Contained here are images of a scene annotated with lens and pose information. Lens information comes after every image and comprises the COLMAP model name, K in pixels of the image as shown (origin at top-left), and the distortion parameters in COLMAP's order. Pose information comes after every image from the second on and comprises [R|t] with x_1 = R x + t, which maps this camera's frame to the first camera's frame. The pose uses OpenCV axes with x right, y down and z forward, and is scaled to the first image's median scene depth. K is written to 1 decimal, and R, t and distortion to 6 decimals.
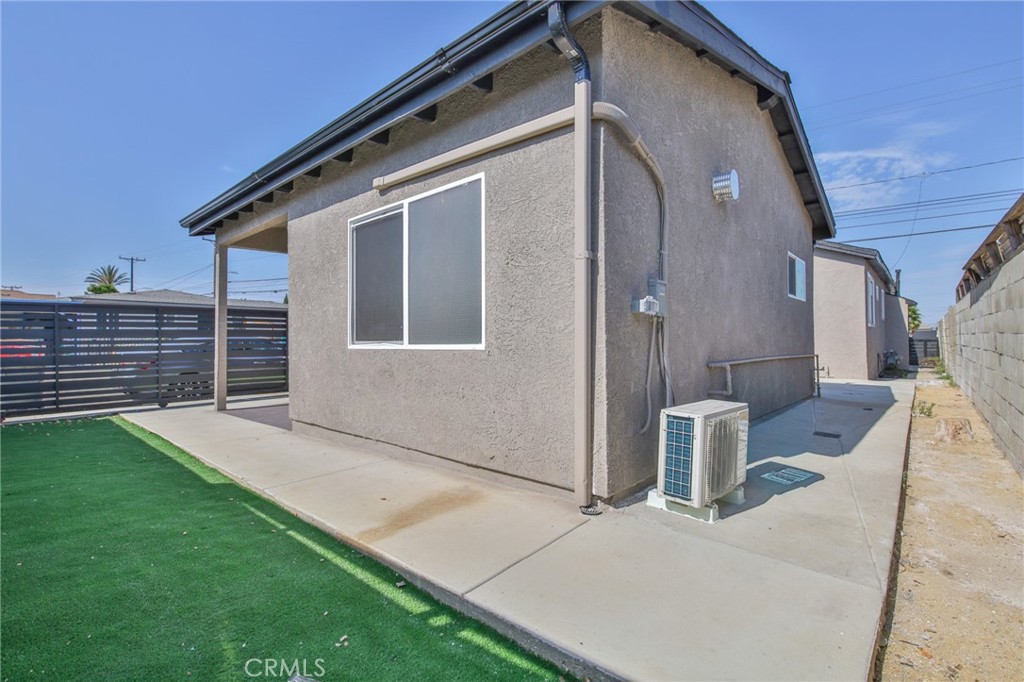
lens RADIAL K [[469.3, 0, 514.6], [0, 469.3, 336.0], [0, 0, 1]] dist [-0.002343, -0.011093]
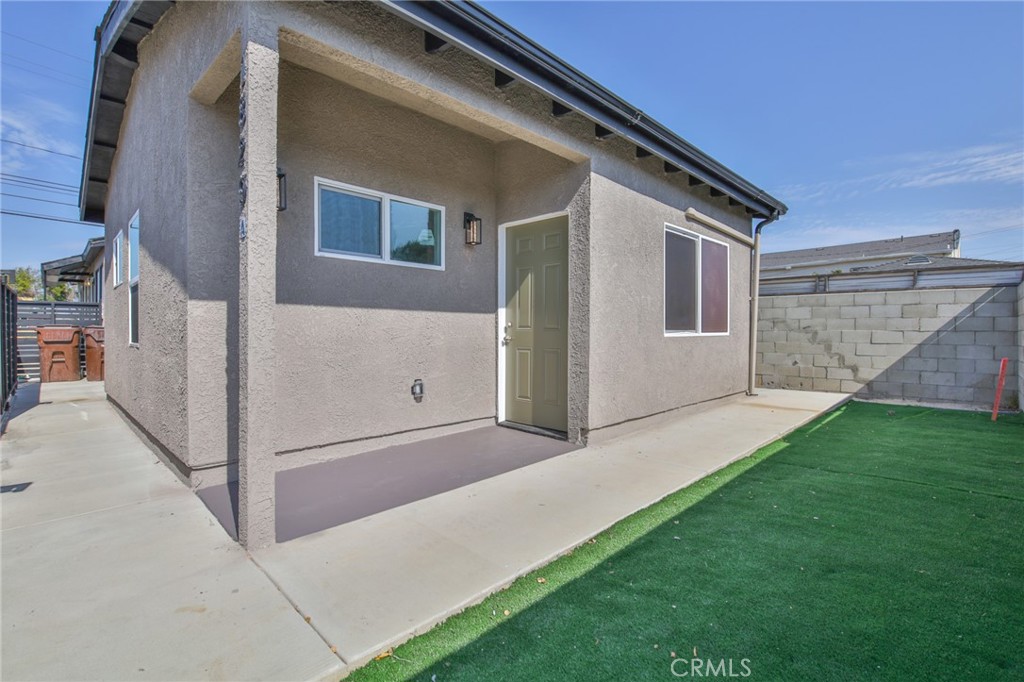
lens RADIAL K [[469.3, 0, 514.6], [0, 469.3, 336.0], [0, 0, 1]] dist [-0.002343, -0.011093]
pose [[0.059001, 0.001163, 0.998257, -1.650584], [-0.009834, 0.999951, -0.000584, 0.032727], [-0.998209, -0.009783, 0.059010, 1.419230]]
